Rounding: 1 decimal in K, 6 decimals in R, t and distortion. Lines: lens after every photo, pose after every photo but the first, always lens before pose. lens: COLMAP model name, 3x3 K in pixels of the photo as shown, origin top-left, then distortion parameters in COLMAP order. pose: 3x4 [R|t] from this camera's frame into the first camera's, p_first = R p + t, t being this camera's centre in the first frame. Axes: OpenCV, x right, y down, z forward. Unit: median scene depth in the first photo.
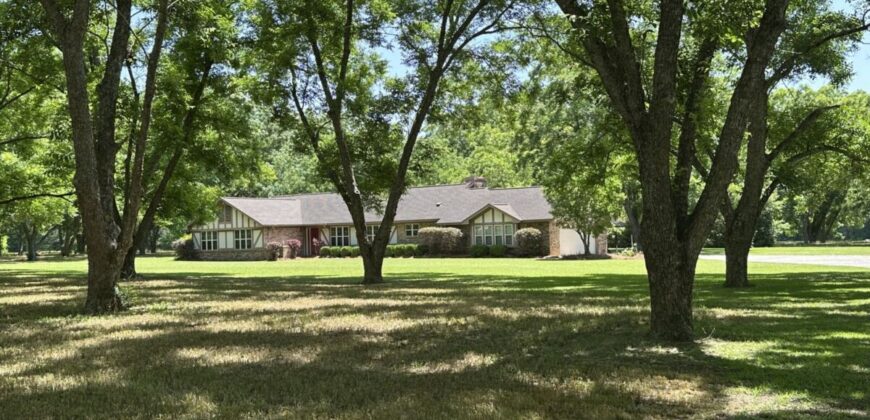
lens RADIAL K [[887.8, 0, 435.0], [0, 887.8, 210.0], [0, 0, 1]] dist [0.085825, -0.004032]
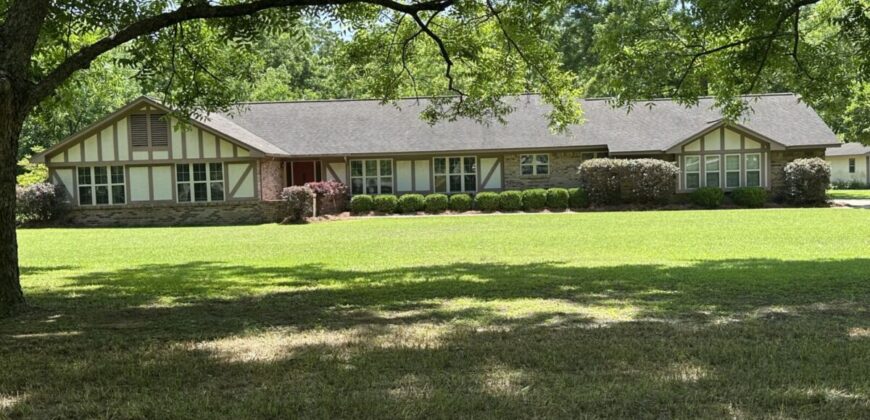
lens RADIAL K [[887.8, 0, 435.0], [0, 887.8, 210.0], [0, 0, 1]] dist [0.085825, -0.004032]
pose [[0.852557, -0.018298, 0.522313, -0.382189], [-0.007634, 0.998844, 0.047453, 0.024786], [-0.522578, -0.044443, 0.851432, 0.526754]]
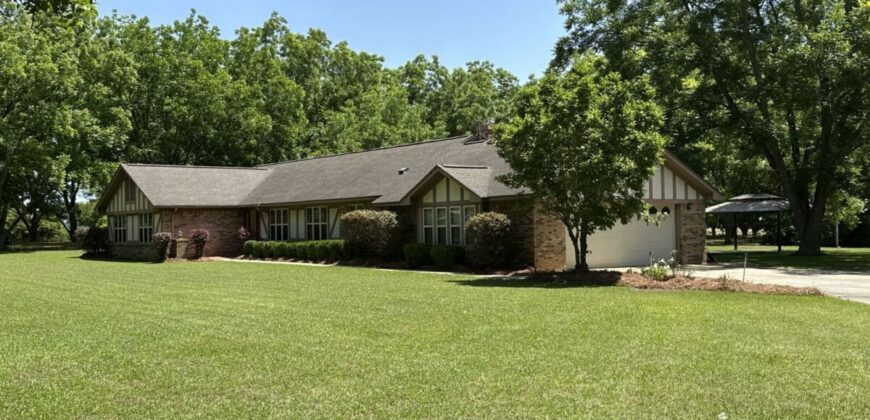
lens RADIAL K [[887.8, 0, 435.0], [0, 887.8, 210.0], [0, 0, 1]] dist [0.085825, -0.004032]
pose [[0.956328, 0.003777, -0.292272, 0.192684], [0.001633, 0.999832, 0.018264, 0.008444], [0.292292, -0.017944, 0.956161, 0.447597]]
